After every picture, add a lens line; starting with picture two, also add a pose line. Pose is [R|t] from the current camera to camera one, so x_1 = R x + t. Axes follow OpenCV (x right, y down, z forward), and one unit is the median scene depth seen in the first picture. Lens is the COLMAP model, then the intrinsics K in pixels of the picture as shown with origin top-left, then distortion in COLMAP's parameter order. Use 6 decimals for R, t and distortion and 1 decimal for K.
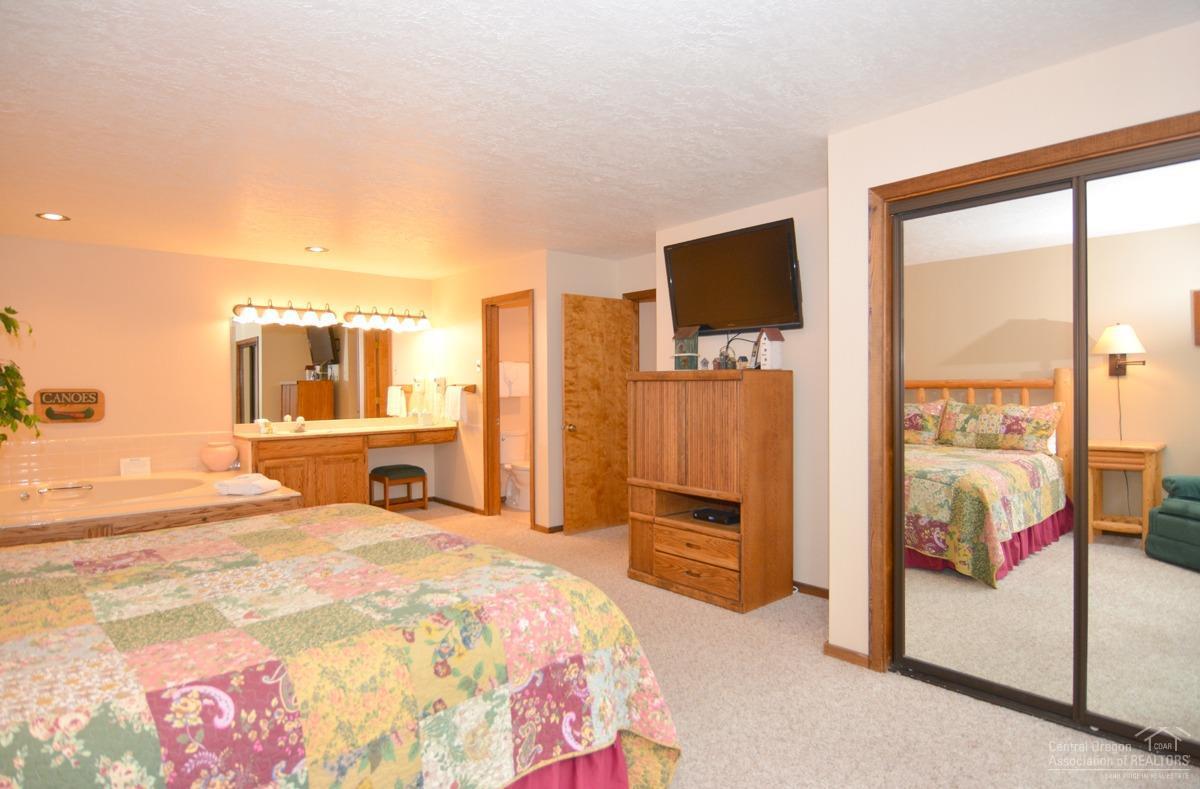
lens RADIAL K [[651.7, 0, 605.0], [0, 651.7, 394.9], [0, 0, 1]] dist [-0.003548, -0.004196]
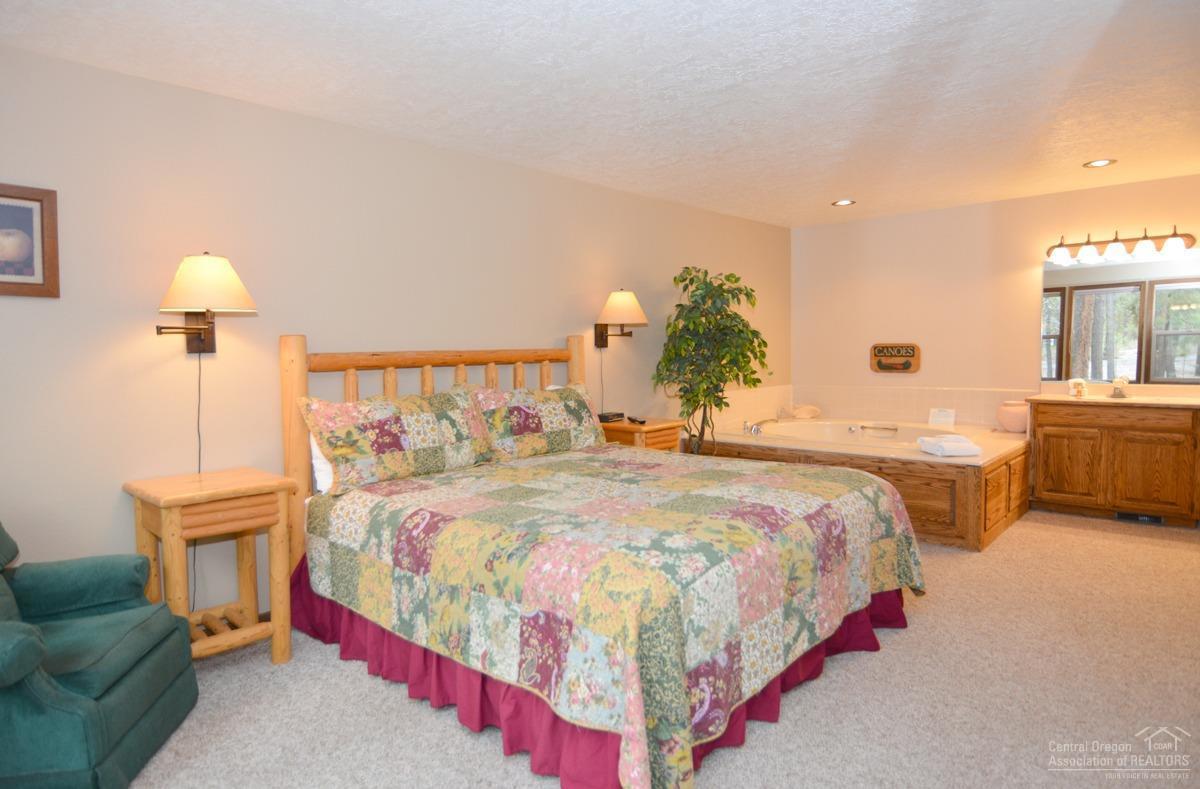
lens RADIAL K [[714.8, 0, 603.3], [0, 714.8, 392.8], [0, 0, 1]] dist [-0.019369, 0.000490]
pose [[0.092101, 0.069193, -0.993343, 1.084600], [0.000340, 0.997581, 0.069520, -0.028675], [0.995750, -0.006741, 0.091855, 0.999078]]
